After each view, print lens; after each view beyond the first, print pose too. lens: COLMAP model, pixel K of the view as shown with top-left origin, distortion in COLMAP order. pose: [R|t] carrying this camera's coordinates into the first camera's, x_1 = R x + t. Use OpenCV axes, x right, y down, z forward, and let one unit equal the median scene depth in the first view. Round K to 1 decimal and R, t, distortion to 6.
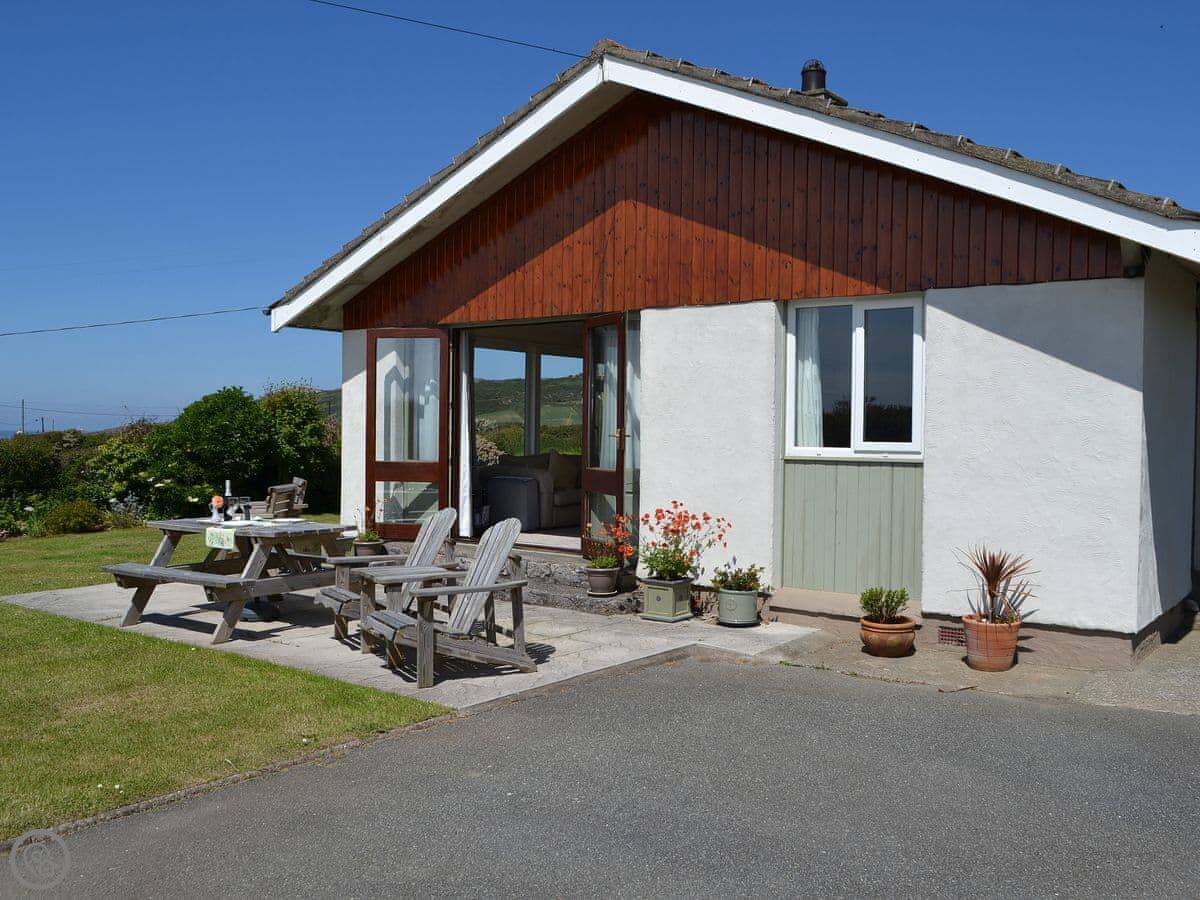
lens RADIAL K [[1096.8, 0, 625.9], [0, 1096.8, 452.7], [0, 0, 1]] dist [-0.064704, -0.009994]
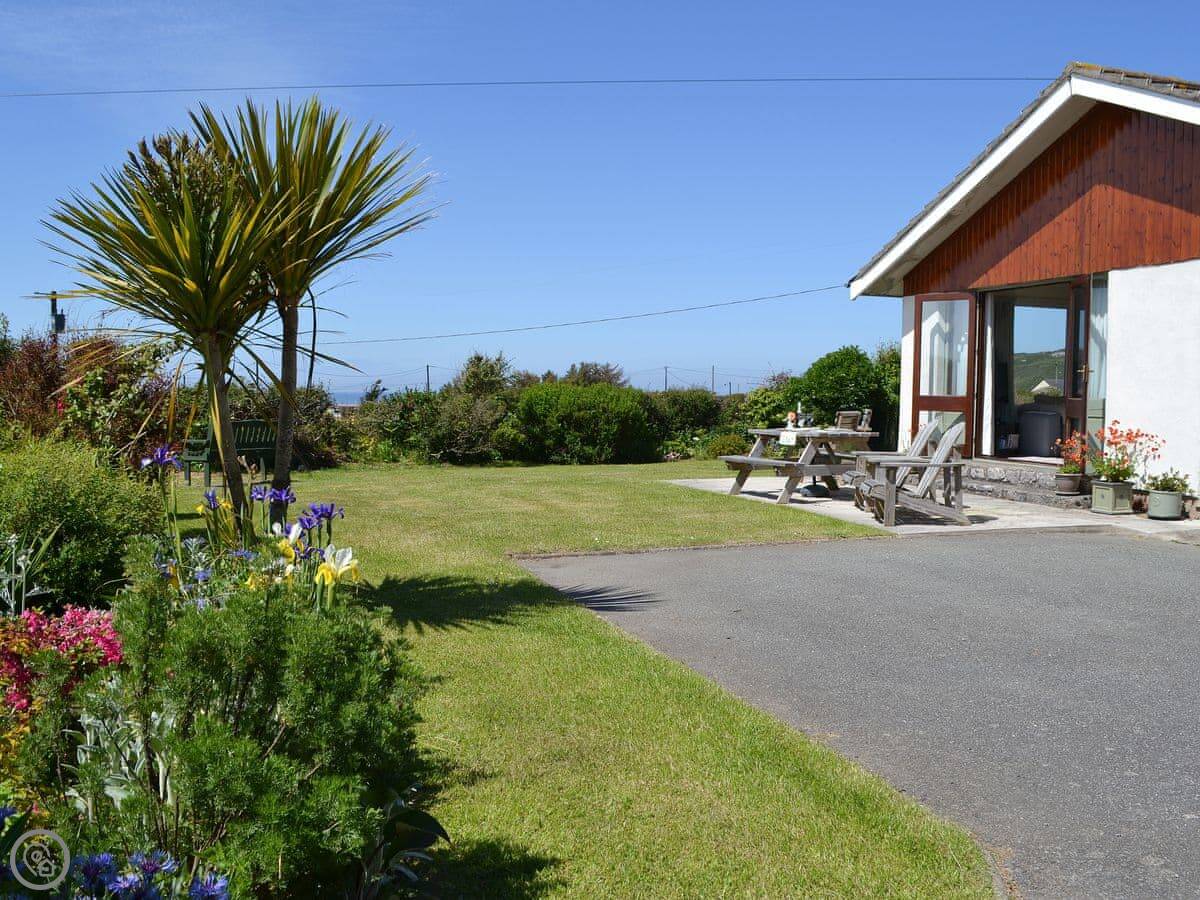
lens RADIAL K [[1096.8, 0, 625.9], [0, 1096.8, 452.7], [0, 0, 1]] dist [-0.064704, -0.009994]
pose [[0.828761, 0.032278, -0.558671, 0.213906], [-0.014804, 0.999250, 0.035773, 0.034818], [0.559406, -0.021377, 0.828618, -0.286841]]
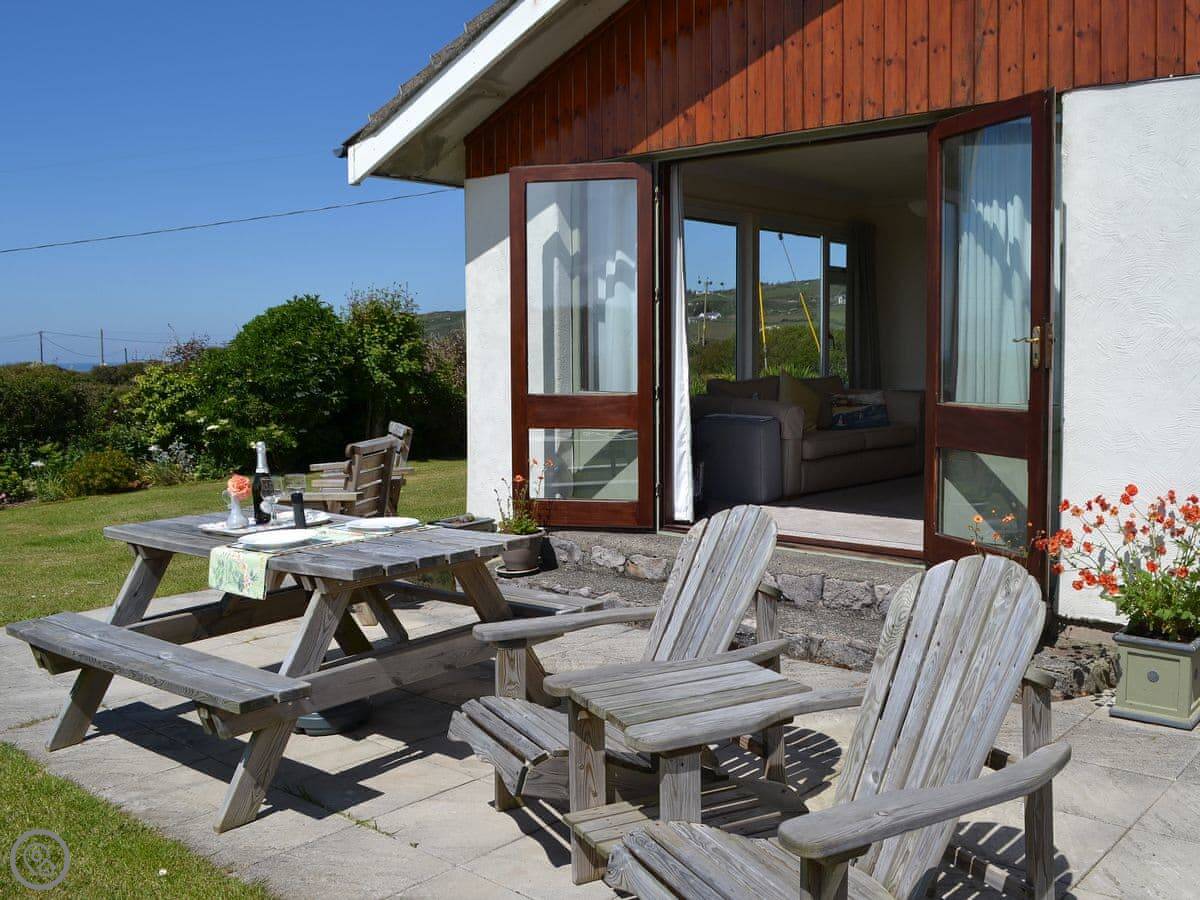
lens RADIAL K [[1151.2, 0, 692.9], [0, 1151.2, 420.5], [0, 0, 1]] dist [-0.098695, 0.012314]
pose [[0.999304, -0.014107, -0.034538, -0.120380], [0.015466, 0.999104, 0.039401, -0.001213], [0.033951, -0.039908, 0.998626, 0.390226]]
